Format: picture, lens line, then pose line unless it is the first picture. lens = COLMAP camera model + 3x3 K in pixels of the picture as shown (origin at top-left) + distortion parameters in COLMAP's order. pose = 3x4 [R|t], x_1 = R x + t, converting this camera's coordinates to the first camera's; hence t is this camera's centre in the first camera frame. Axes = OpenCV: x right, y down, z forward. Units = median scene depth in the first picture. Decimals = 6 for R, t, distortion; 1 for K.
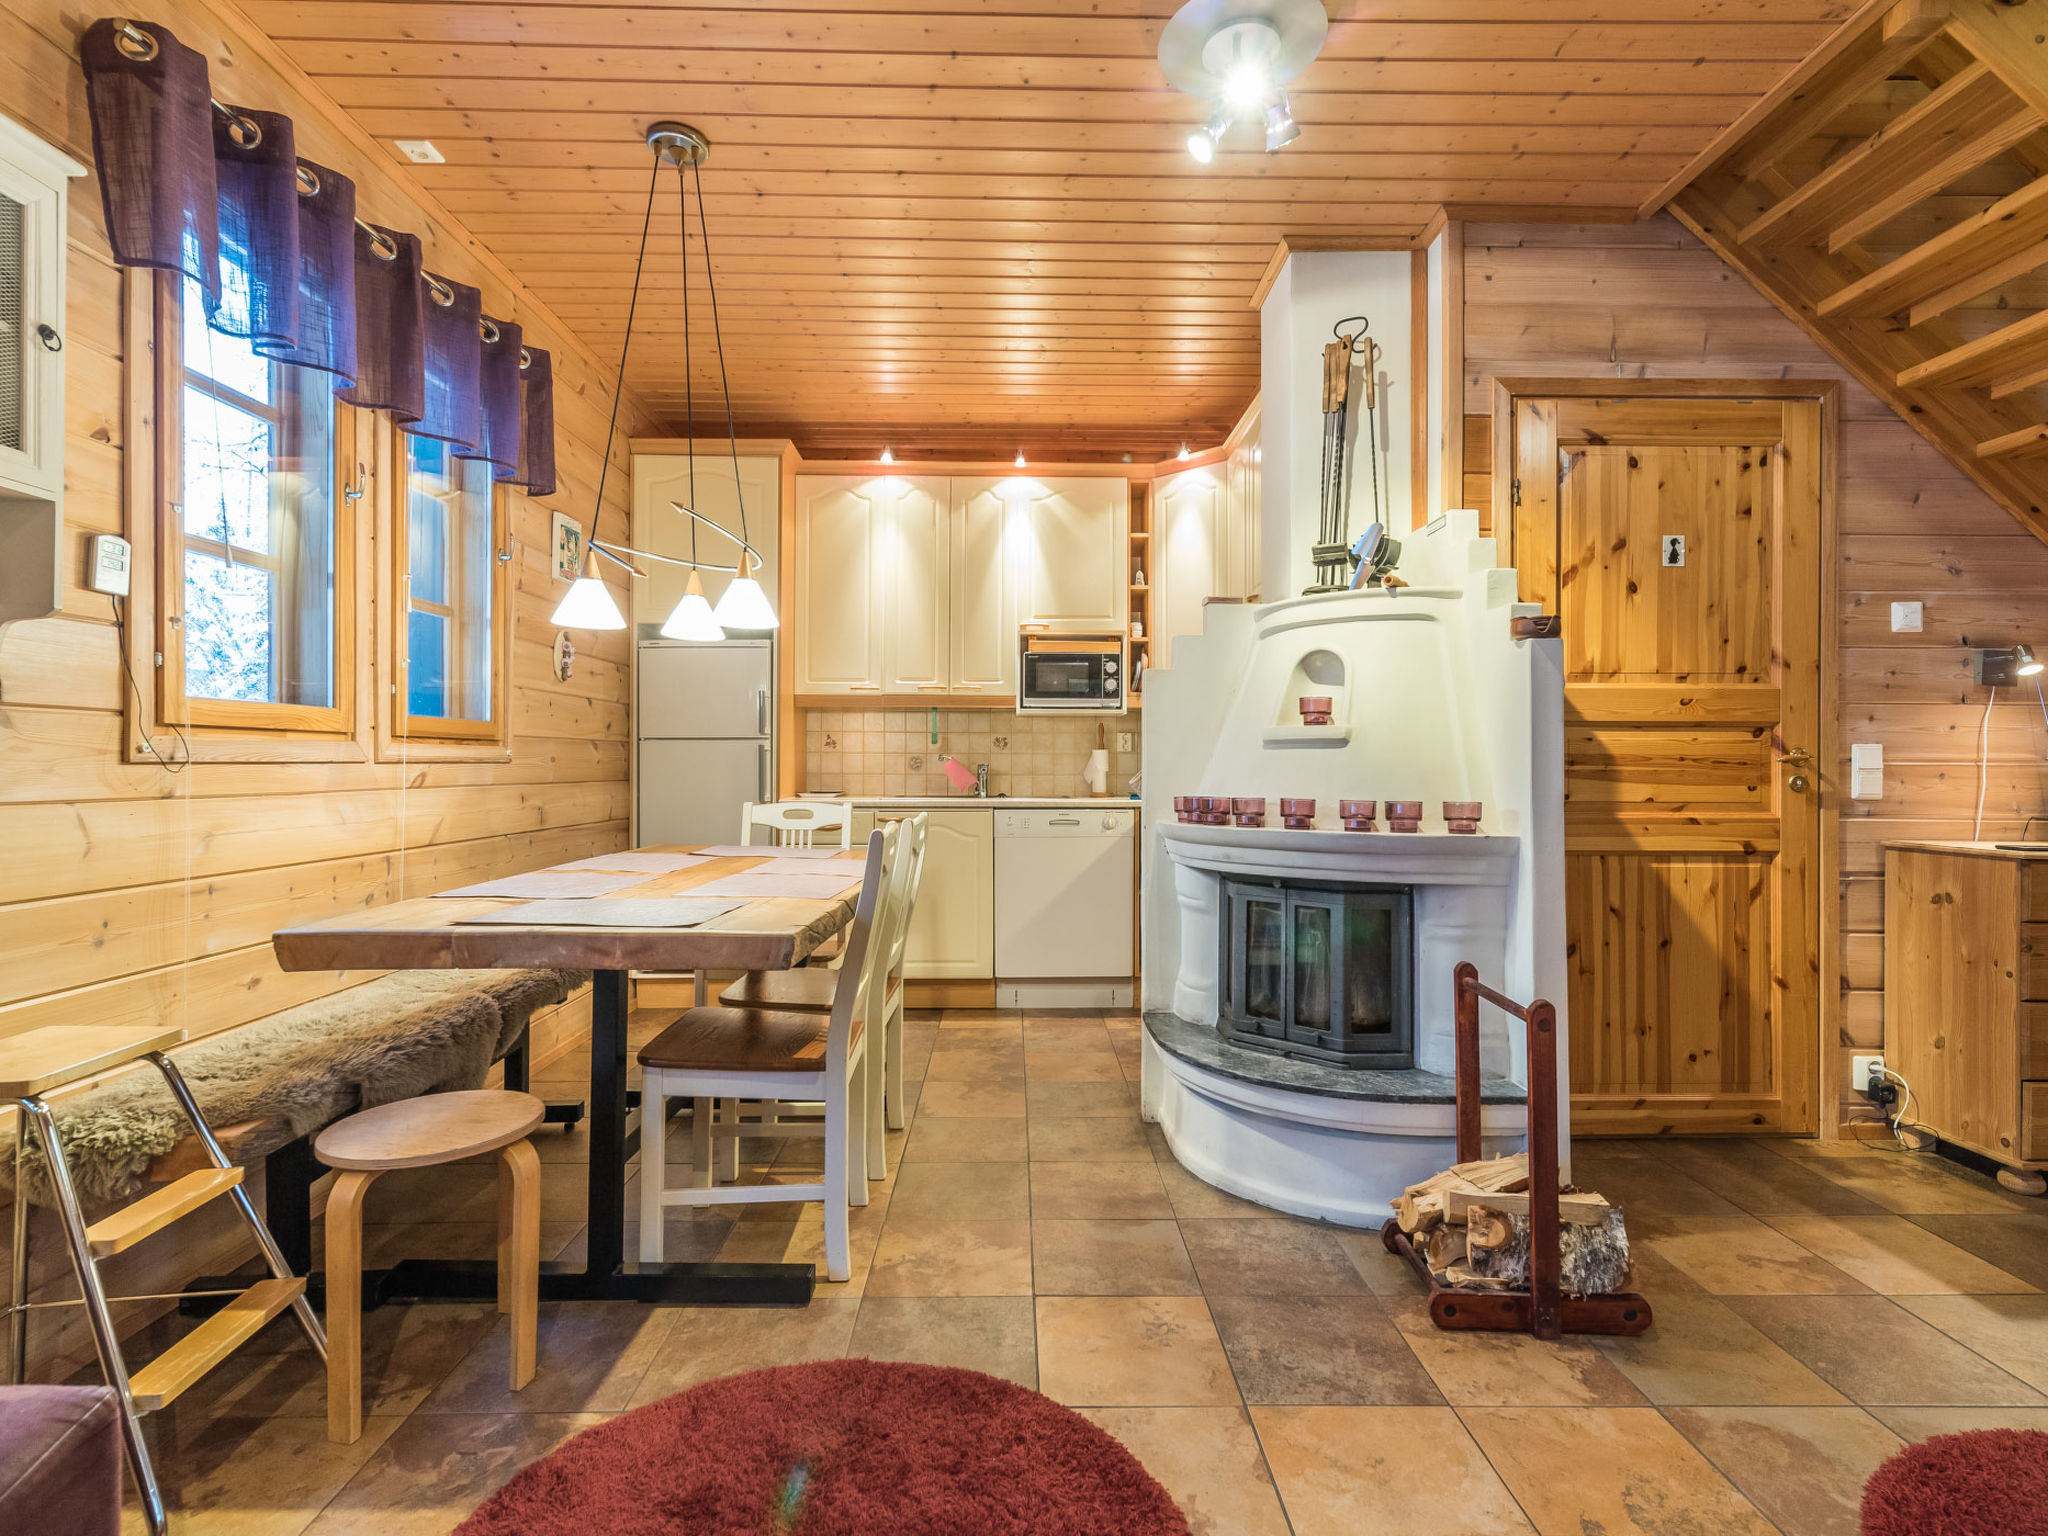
lens RADIAL K [[1008.3, 0, 1021.6], [0, 1008.3, 765.4], [0, 0, 1]] dist [0.006631, 0.001540]
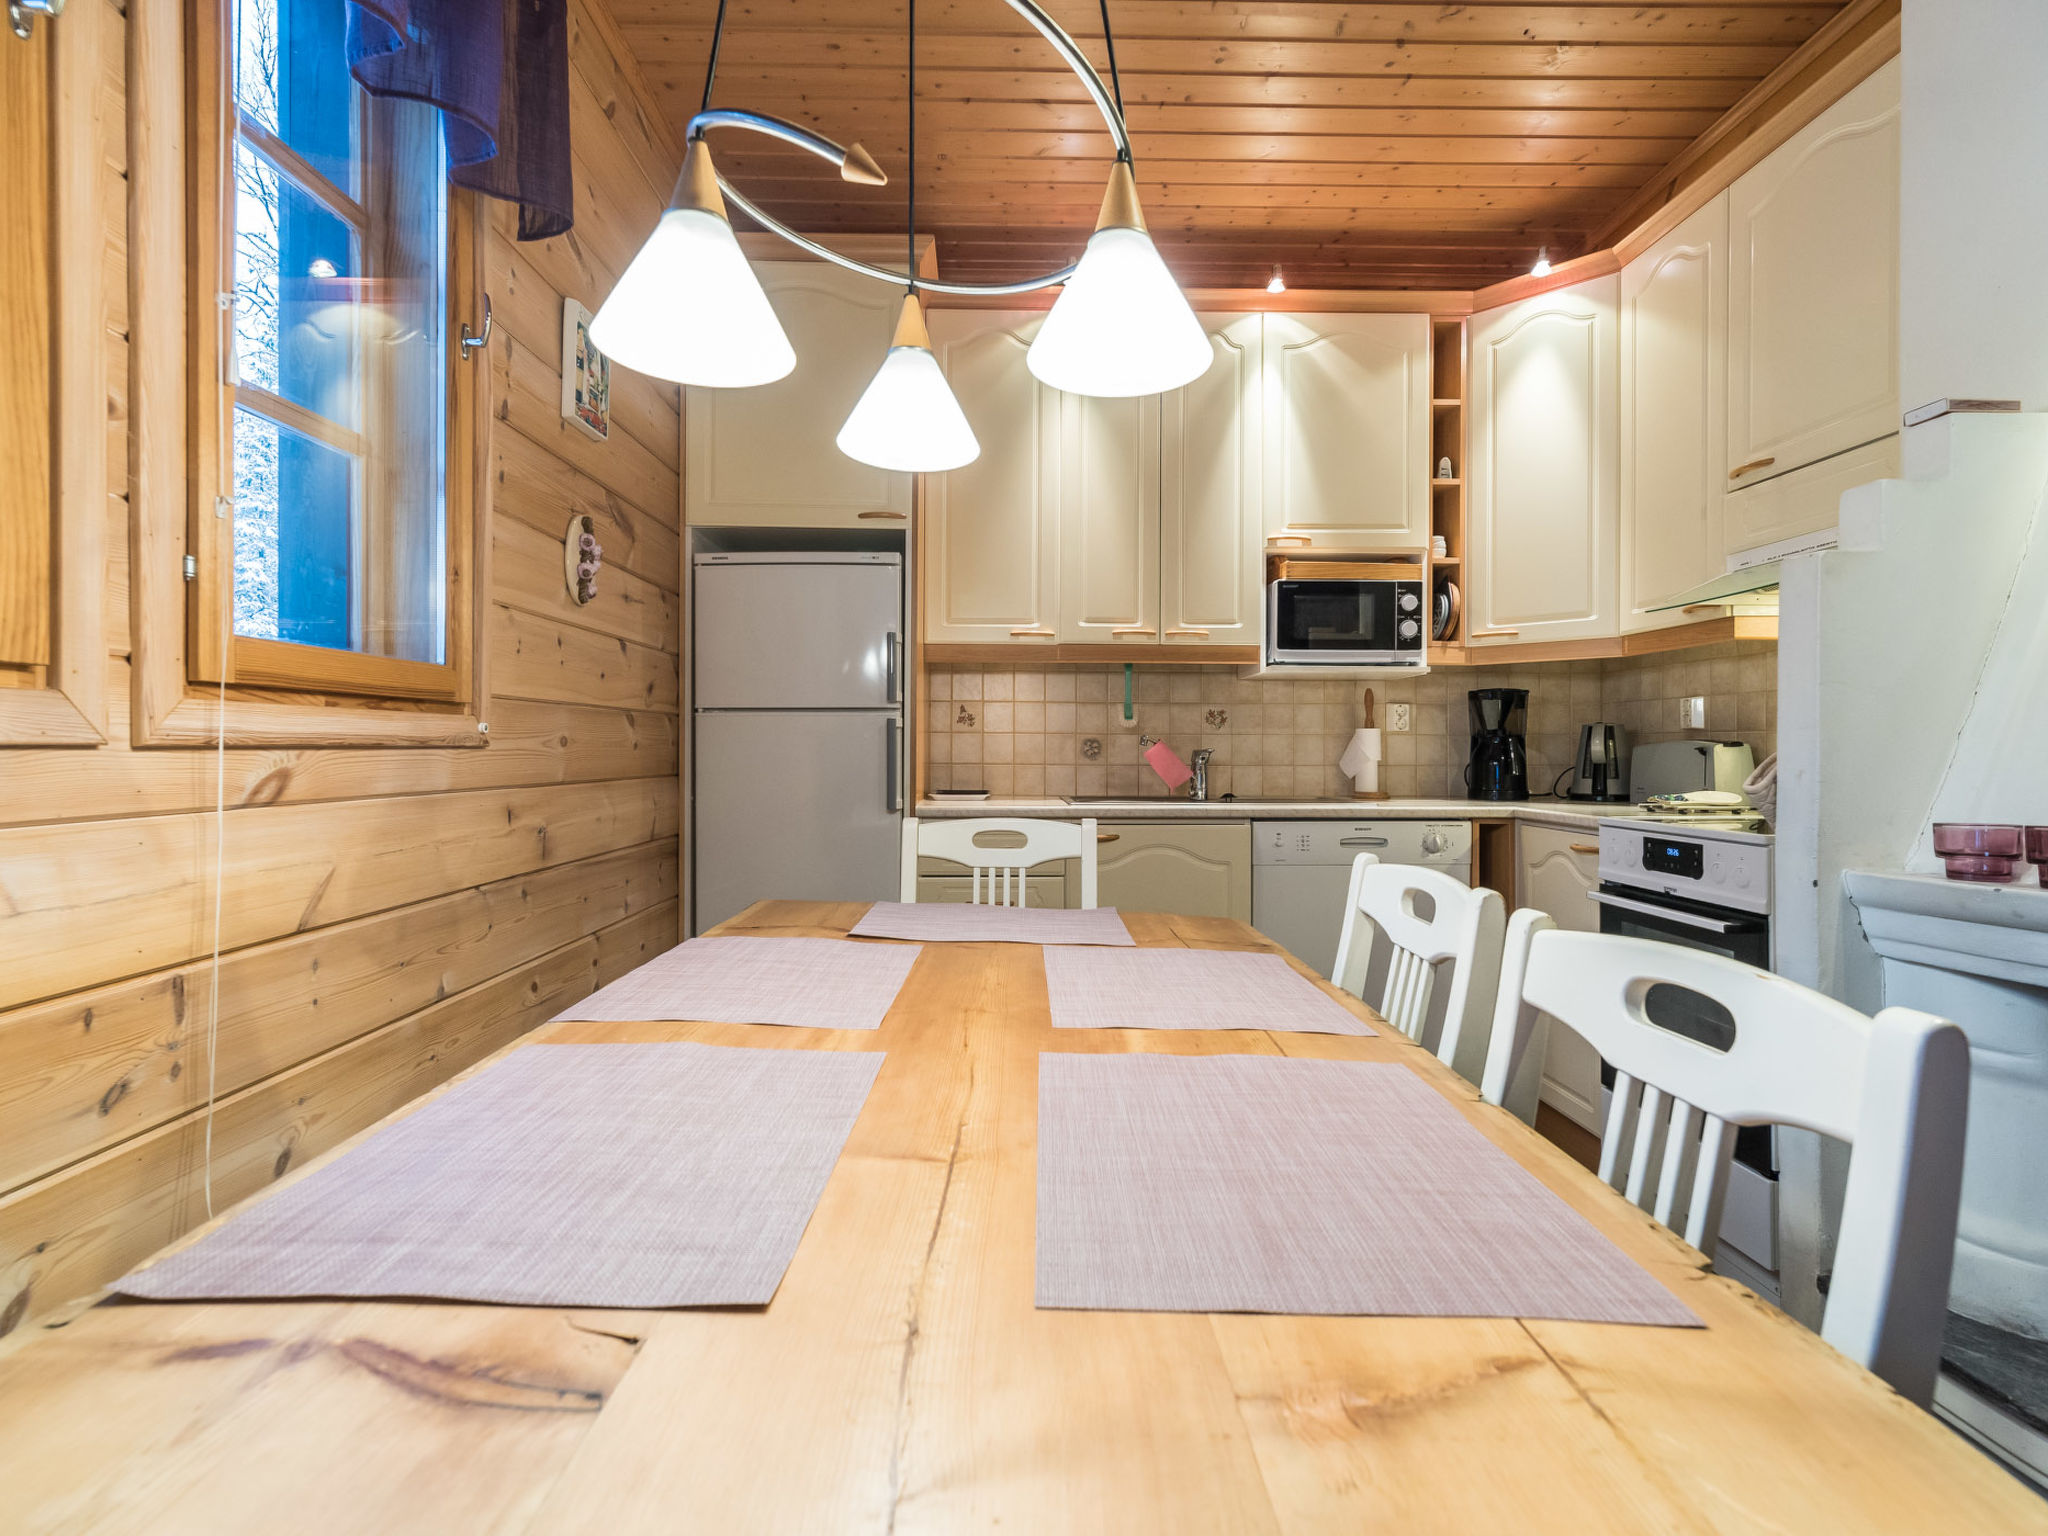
lens RADIAL K [[1008.3, 0, 1010.0], [0, 1008.3, 751.7], [0, 0, 1]] dist [0.006631, 0.001540]
pose [[0.999998, 0.001627, -0.000808, -0.267273], [-0.001626, 0.999996, 0.002221, -0.002302], [0.000811, -0.002220, 0.999997, 0.544437]]
